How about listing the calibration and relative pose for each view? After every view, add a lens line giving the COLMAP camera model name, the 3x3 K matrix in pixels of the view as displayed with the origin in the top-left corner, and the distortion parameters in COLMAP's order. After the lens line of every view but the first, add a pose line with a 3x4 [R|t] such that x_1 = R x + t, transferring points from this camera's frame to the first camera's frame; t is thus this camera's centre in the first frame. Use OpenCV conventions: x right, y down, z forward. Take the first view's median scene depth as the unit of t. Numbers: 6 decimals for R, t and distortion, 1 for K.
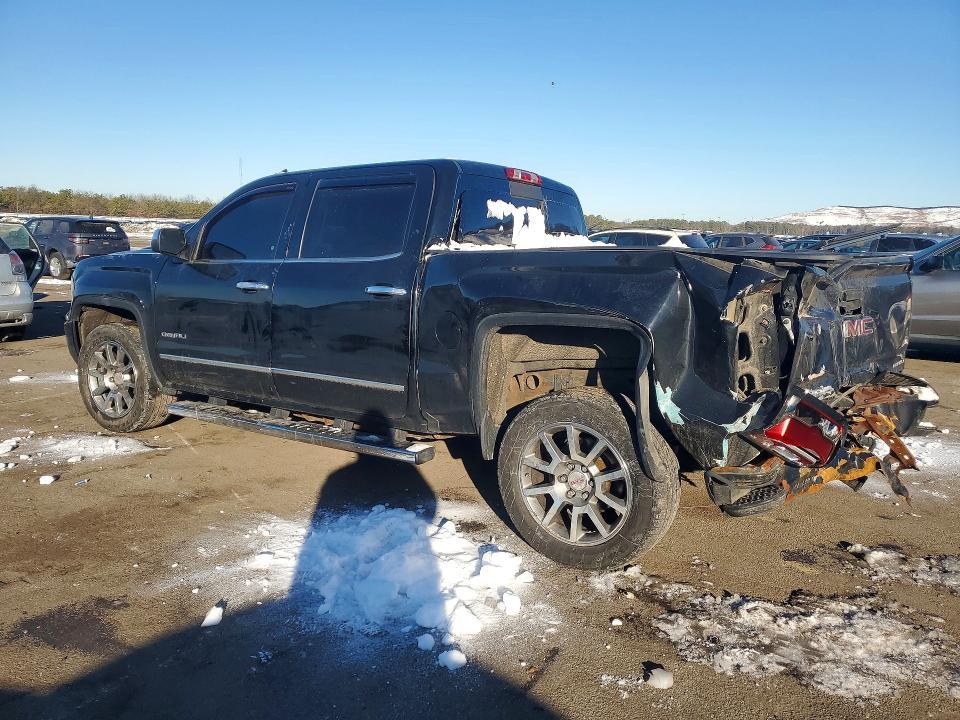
lens RADIAL K [[736.4, 0, 475.2], [0, 736.4, 359.8], [0, 0, 1]] dist [0.008146, 0.011793]
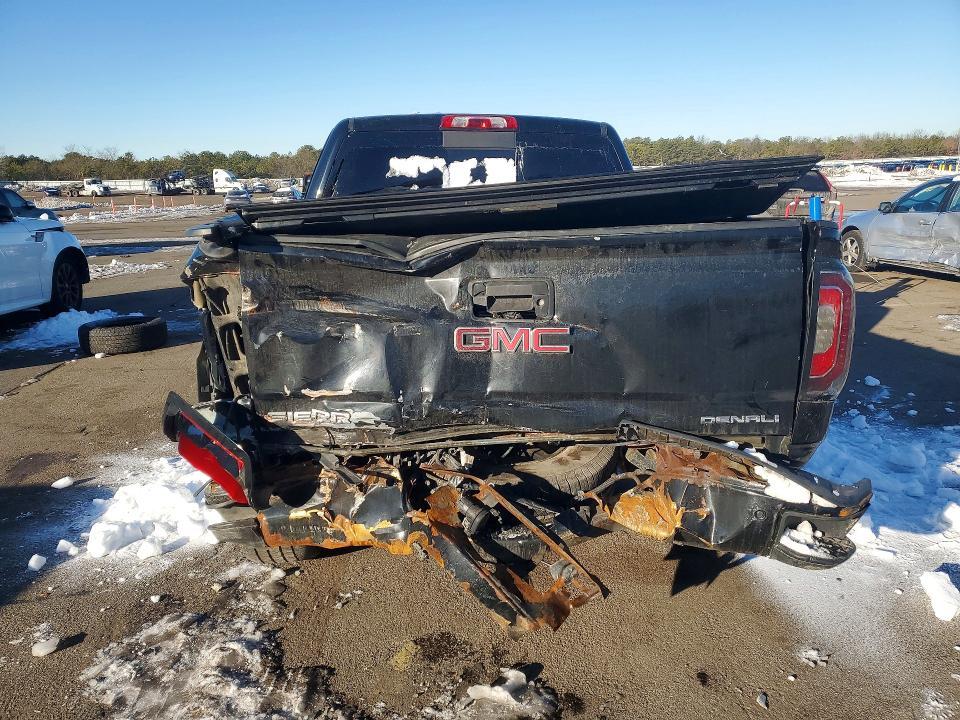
lens RADIAL K [[736.4, 0, 475.2], [0, 736.4, 359.8], [0, 0, 1]] dist [0.008146, 0.011793]
pose [[0.635793, 0.140764, -0.758915, 0.826424], [-0.085113, 0.990020, 0.112324, -0.078645], [0.767152, -0.006821, 0.641429, 0.487406]]
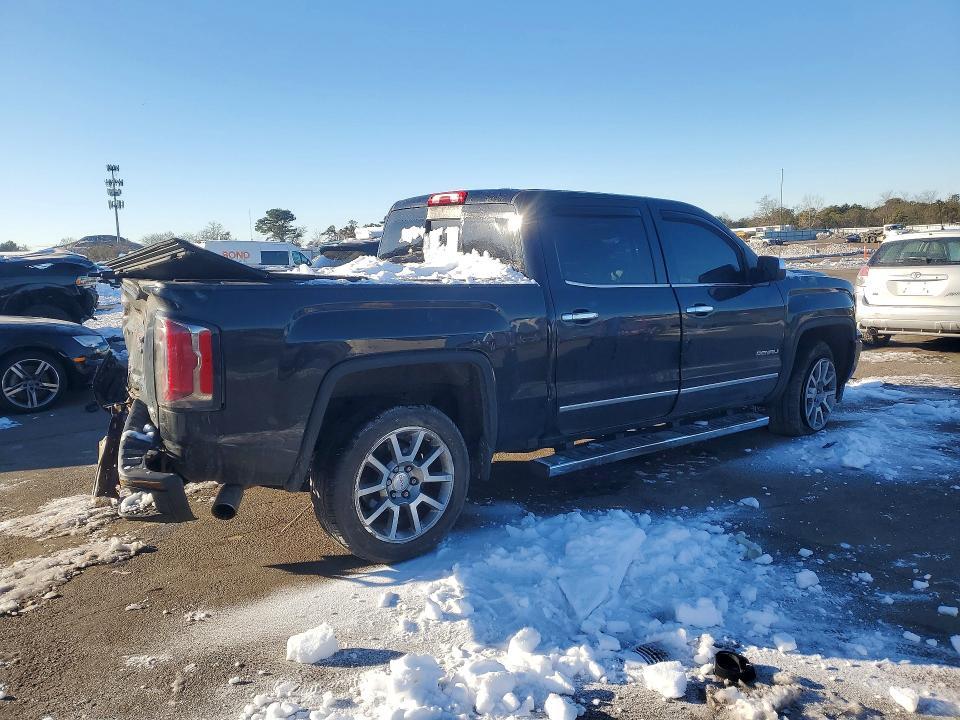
lens RADIAL K [[736.4, 0, 475.2], [0, 736.4, 359.8], [0, 0, 1]] dist [0.008146, 0.011793]
pose [[-0.312854, 0.121995, -0.941934, 1.182283], [-0.125251, 0.977757, 0.168235, -0.225519], [0.941507, 0.170611, -0.290615, 1.520129]]
